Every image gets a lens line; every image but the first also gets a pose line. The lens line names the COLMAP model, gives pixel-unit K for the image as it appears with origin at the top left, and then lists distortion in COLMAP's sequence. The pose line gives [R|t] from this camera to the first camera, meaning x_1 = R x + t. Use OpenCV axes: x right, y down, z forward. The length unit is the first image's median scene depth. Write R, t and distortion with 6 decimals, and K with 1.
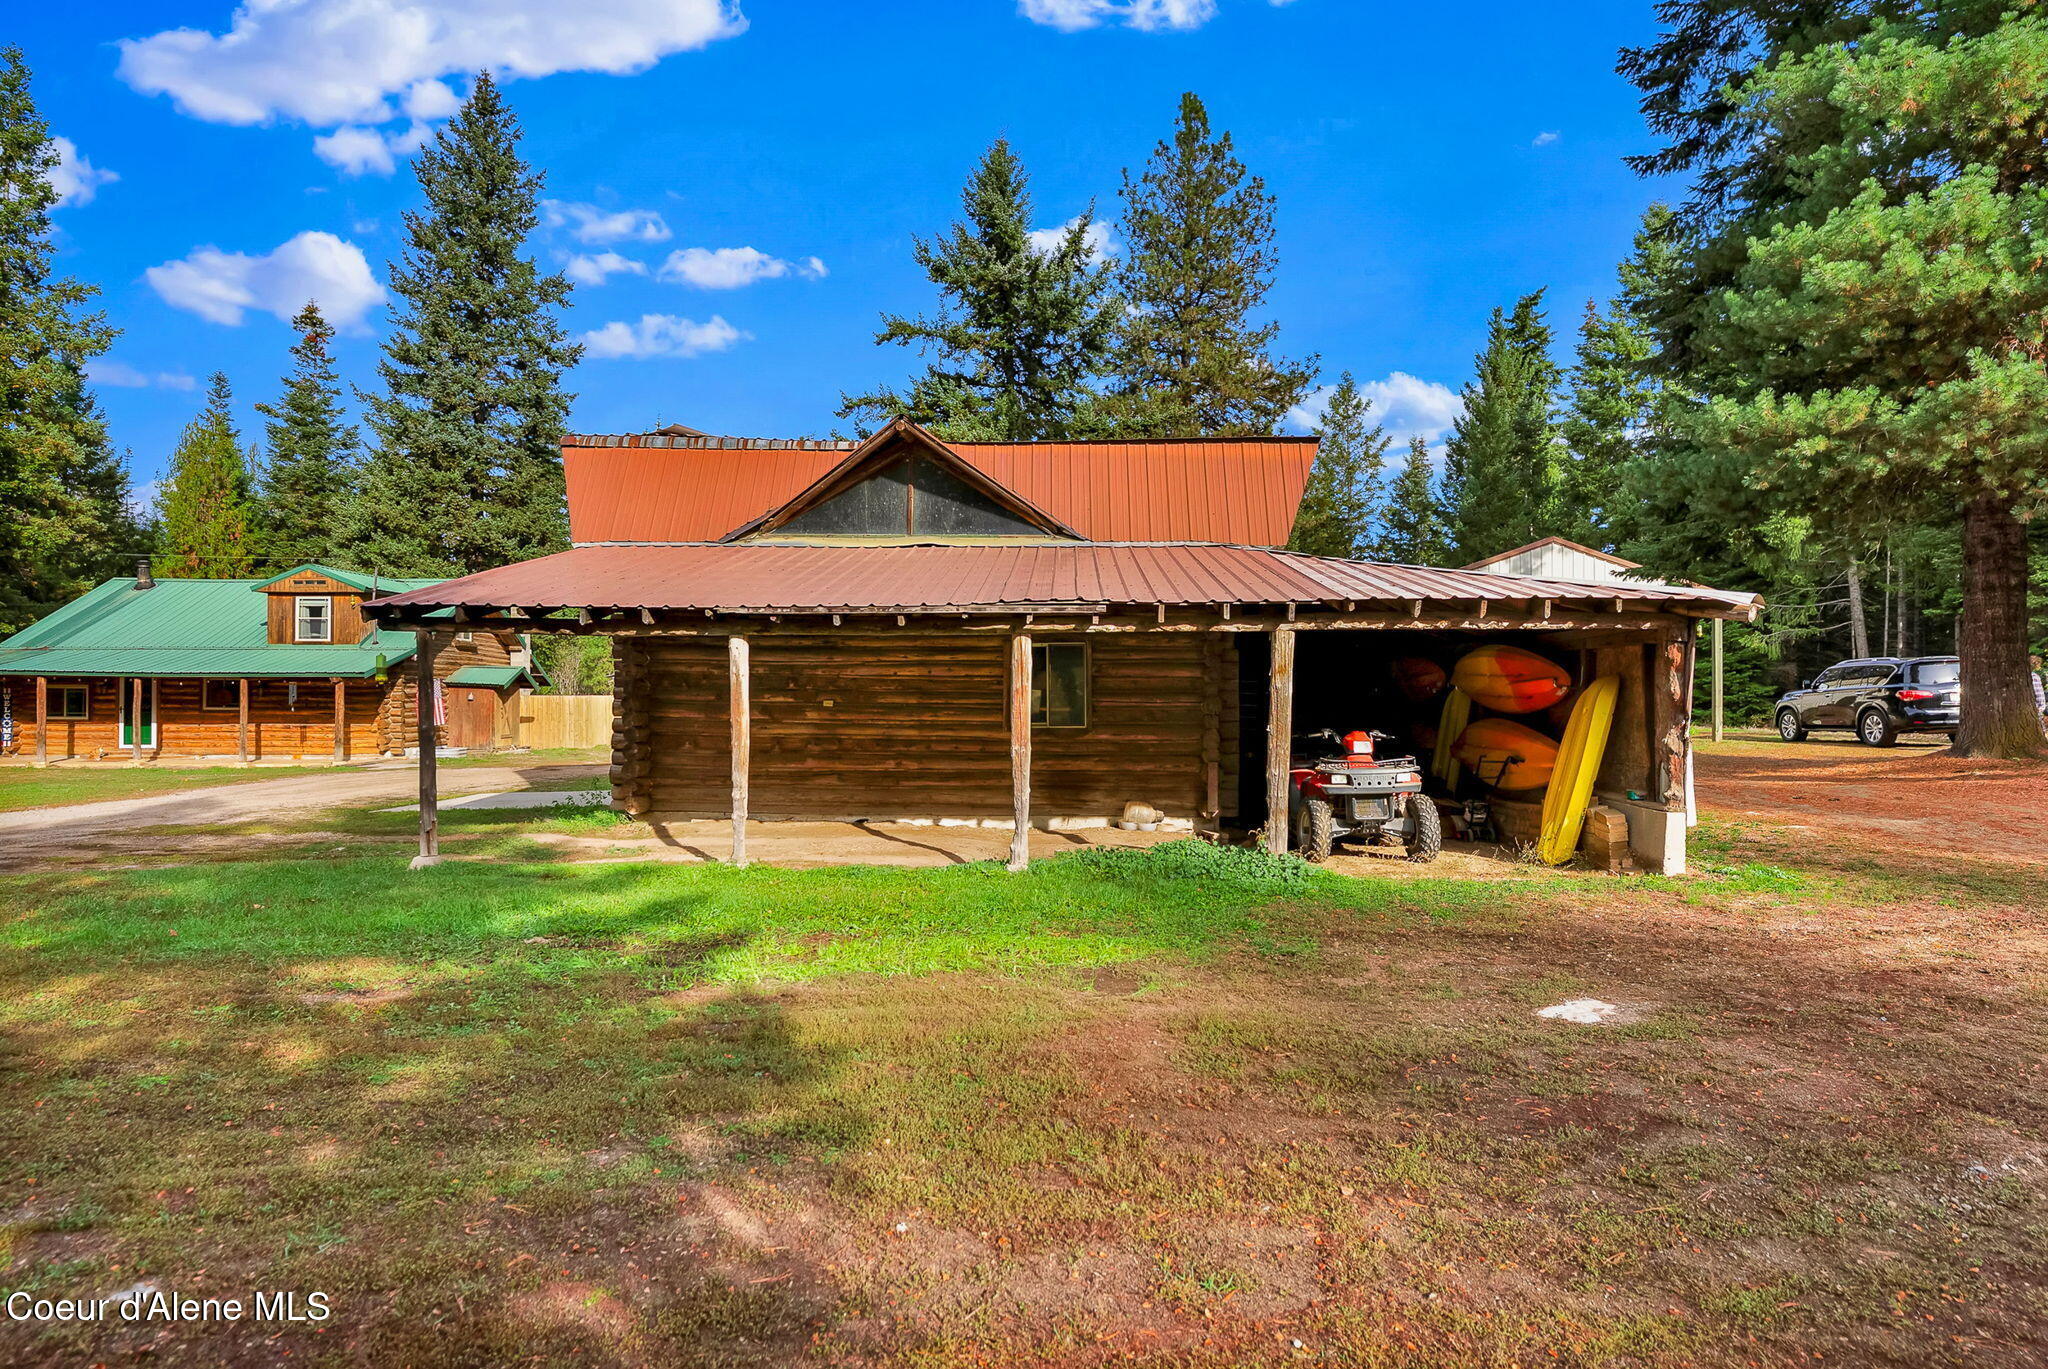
lens RADIAL K [[1132.3, 0, 1024.0], [0, 1132.3, 684.5], [0, 0, 1]] dist [0.000405, -0.001198]
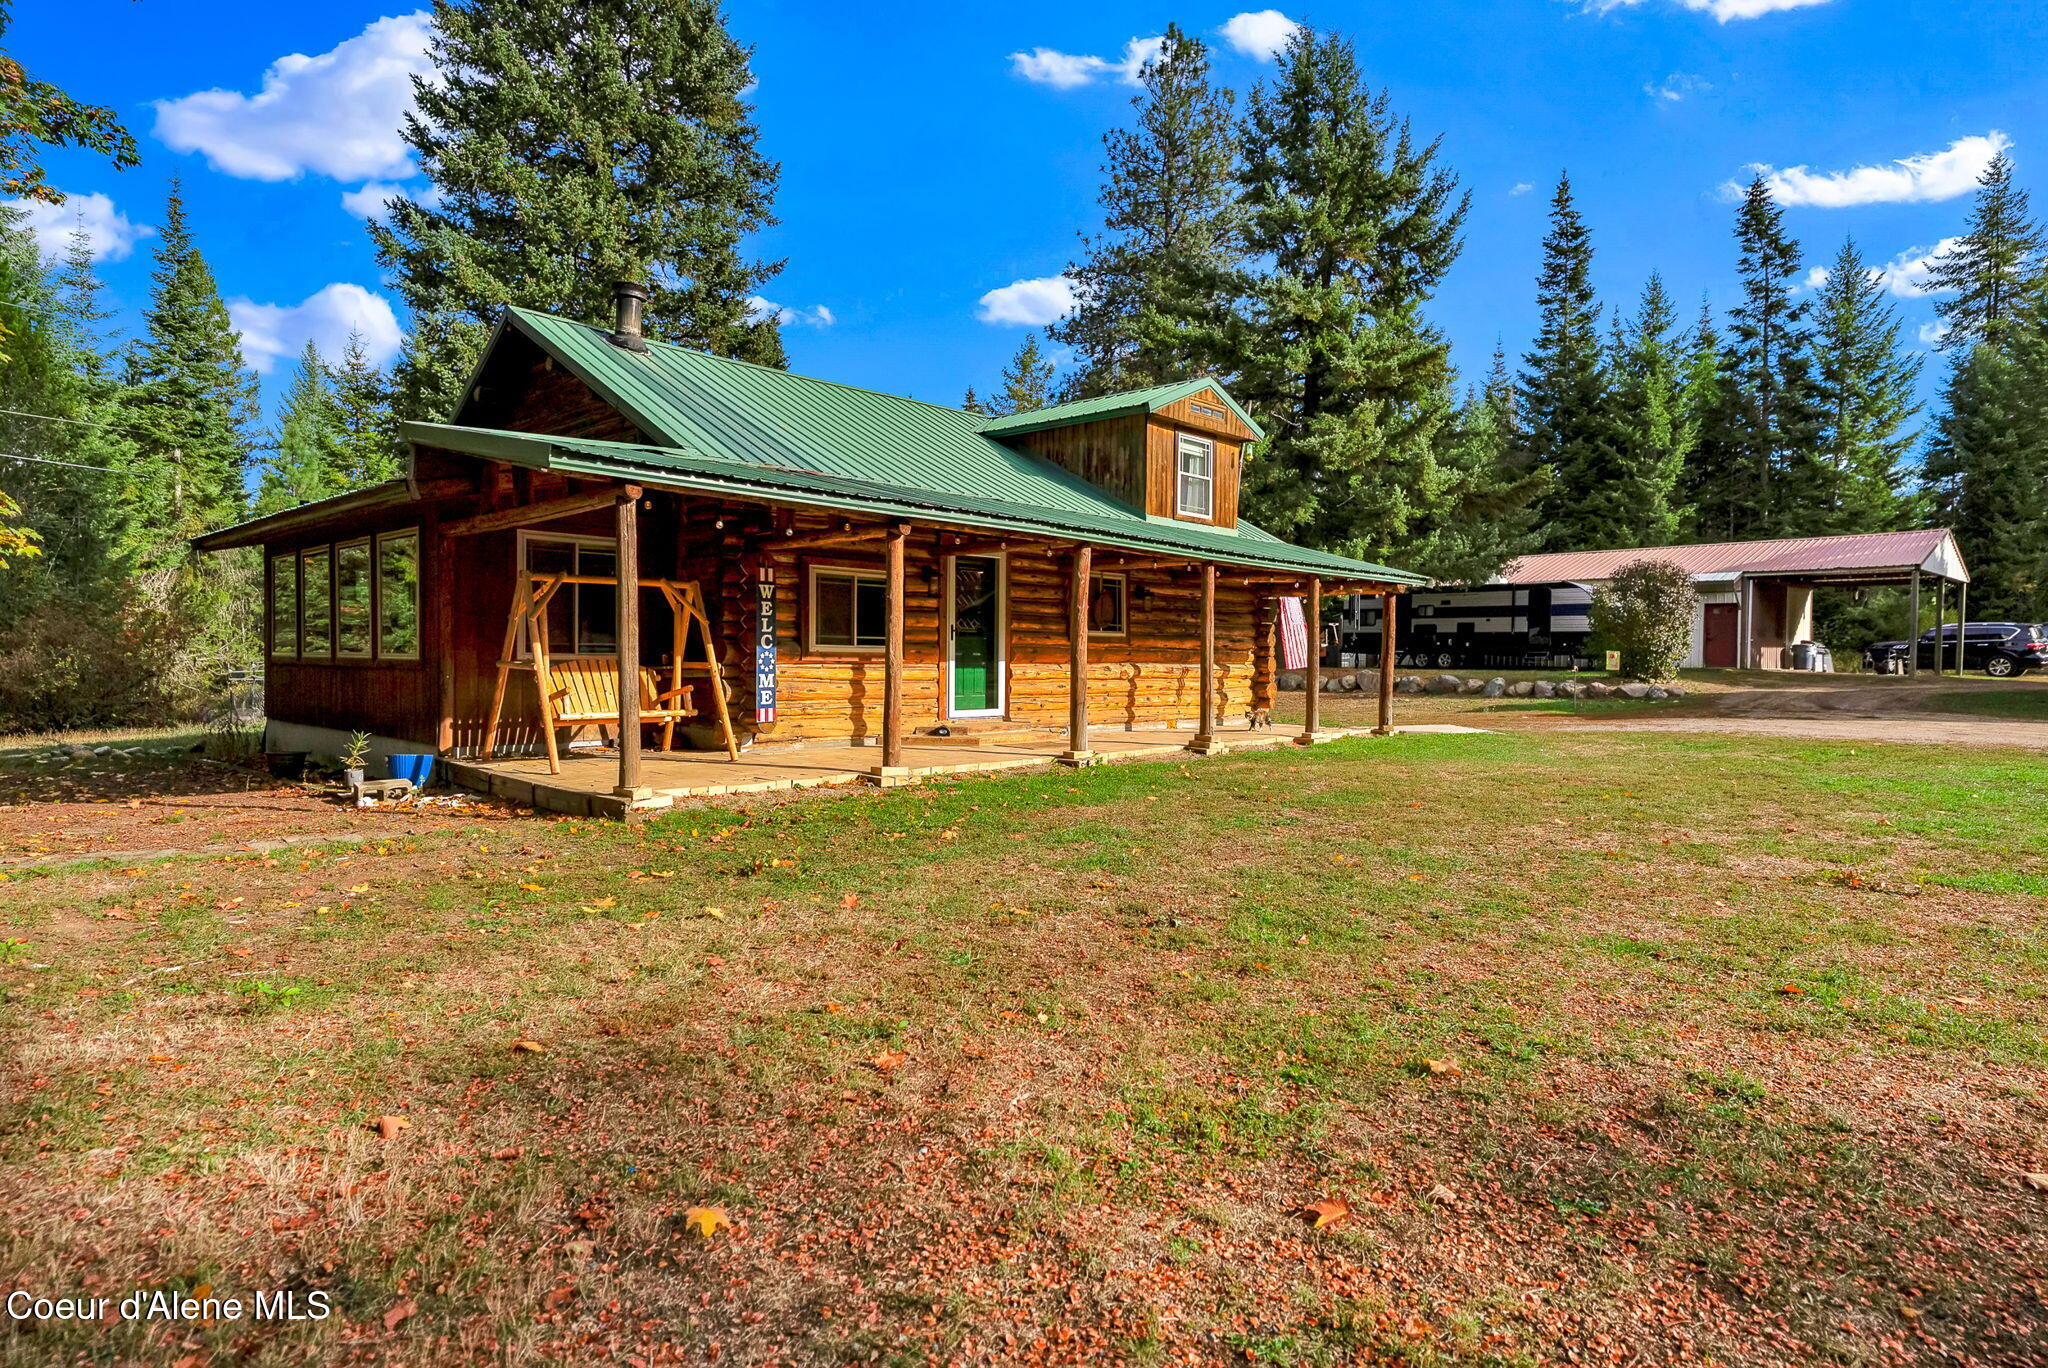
lens RADIAL K [[1132.3, 0, 1024.0], [0, 1132.3, 684.0], [0, 0, 1]] dist [0.000405, -0.001198]
pose [[0.719427, -0.009928, 0.694498, -1.079832], [-0.016316, 0.999380, 0.031188, 0.028376], [-0.694377, -0.033769, 0.718819, 0.656459]]
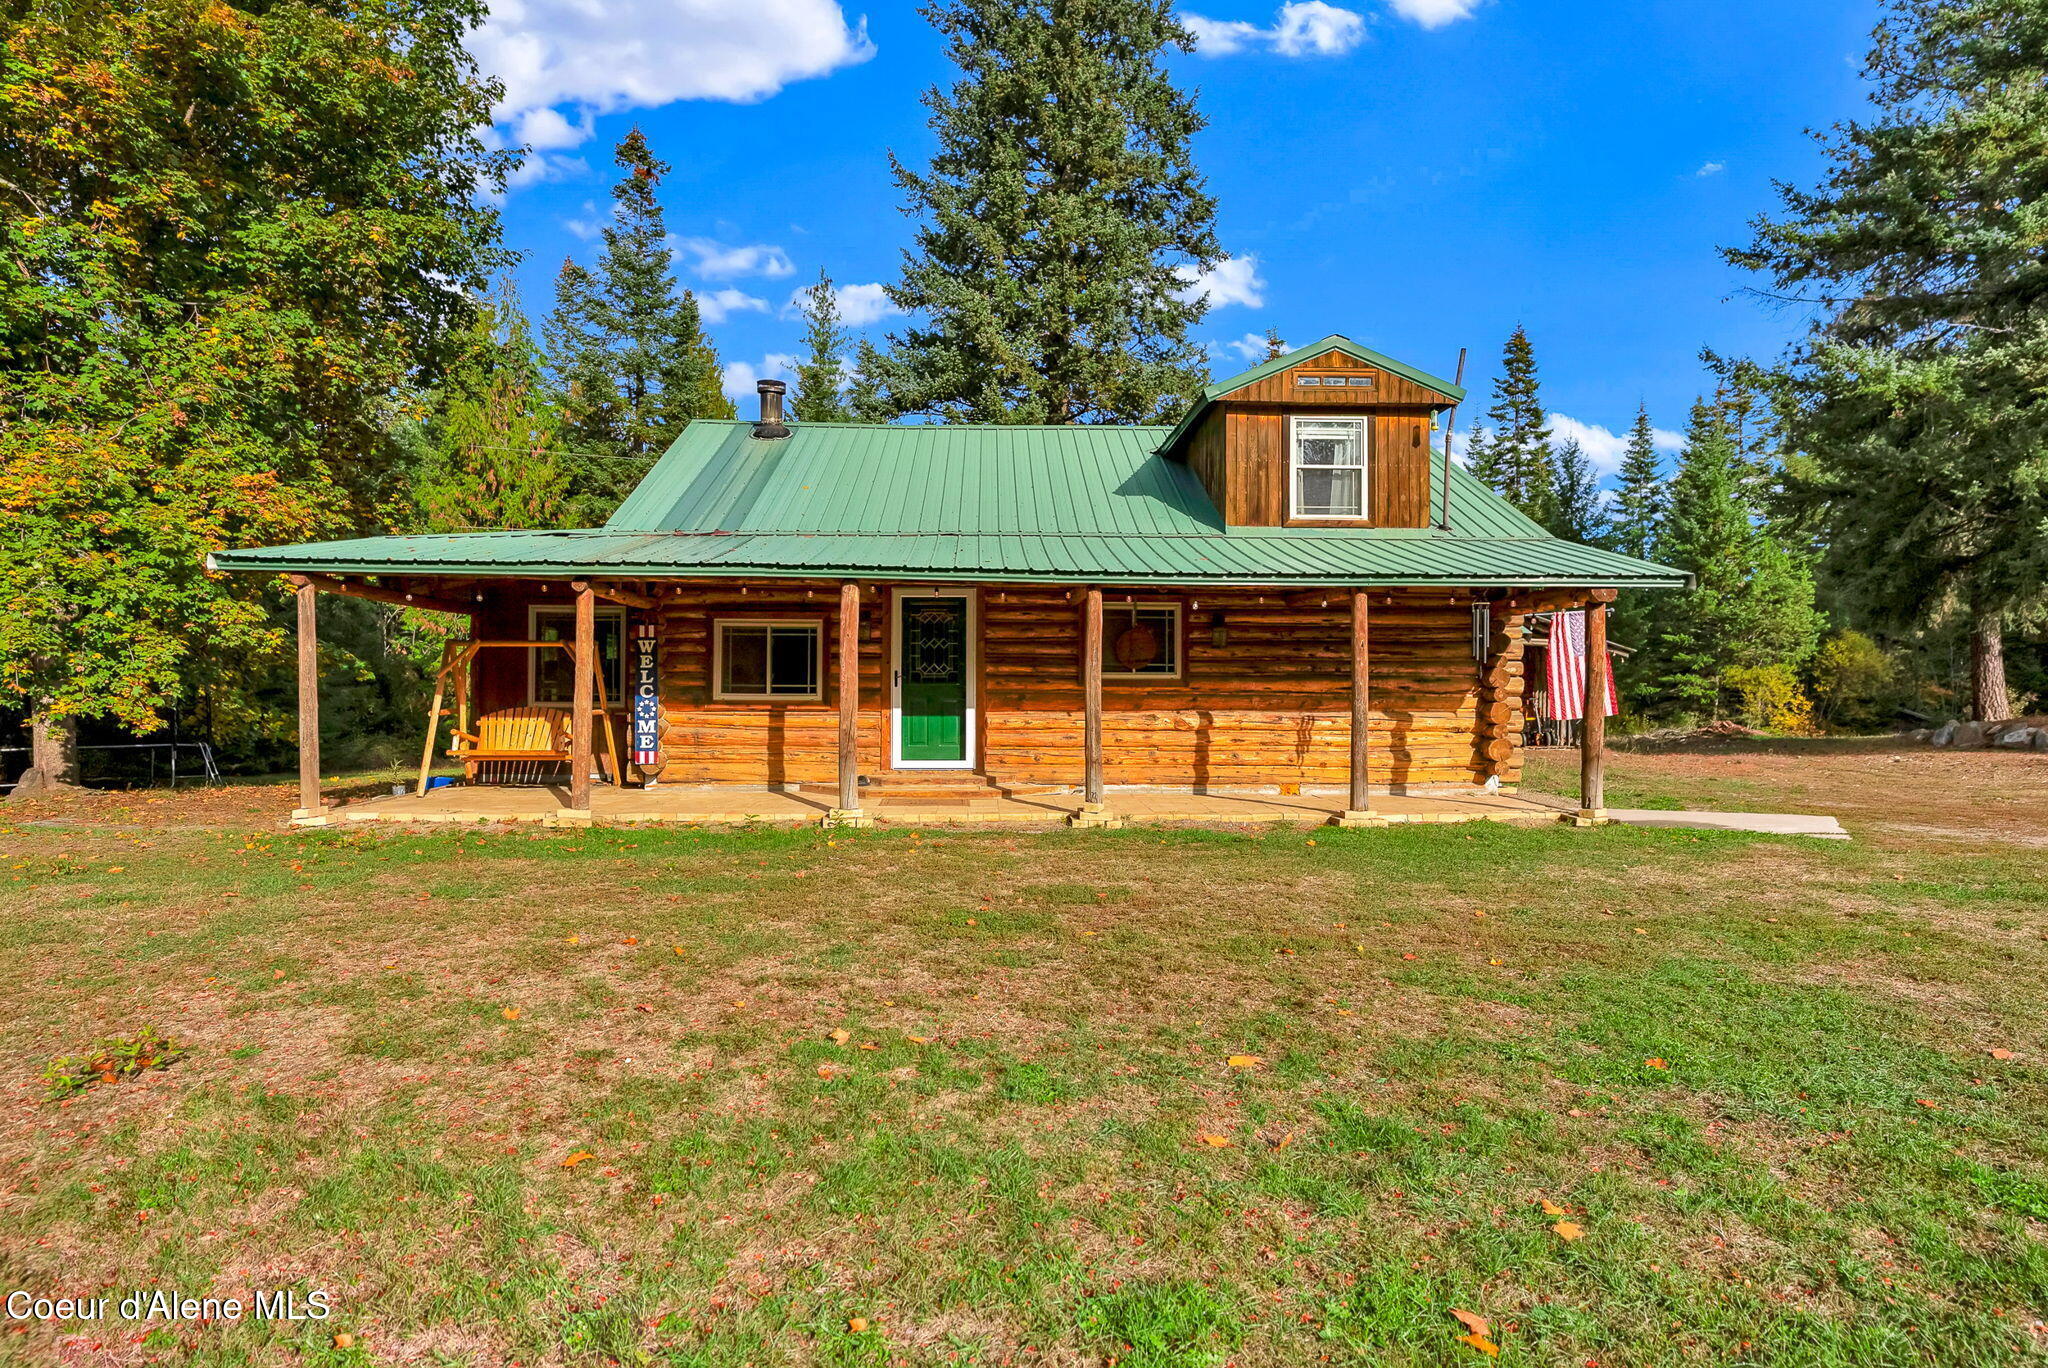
lens RADIAL K [[1132.3, 0, 1024.0], [0, 1132.3, 684.0], [0, 0, 1]] dist [0.000405, -0.001198]
pose [[0.999949, 0.002773, -0.009735, -0.741153], [-0.002768, 0.999996, 0.000521, 0.024179], [0.009736, -0.000494, 0.999952, 0.571495]]
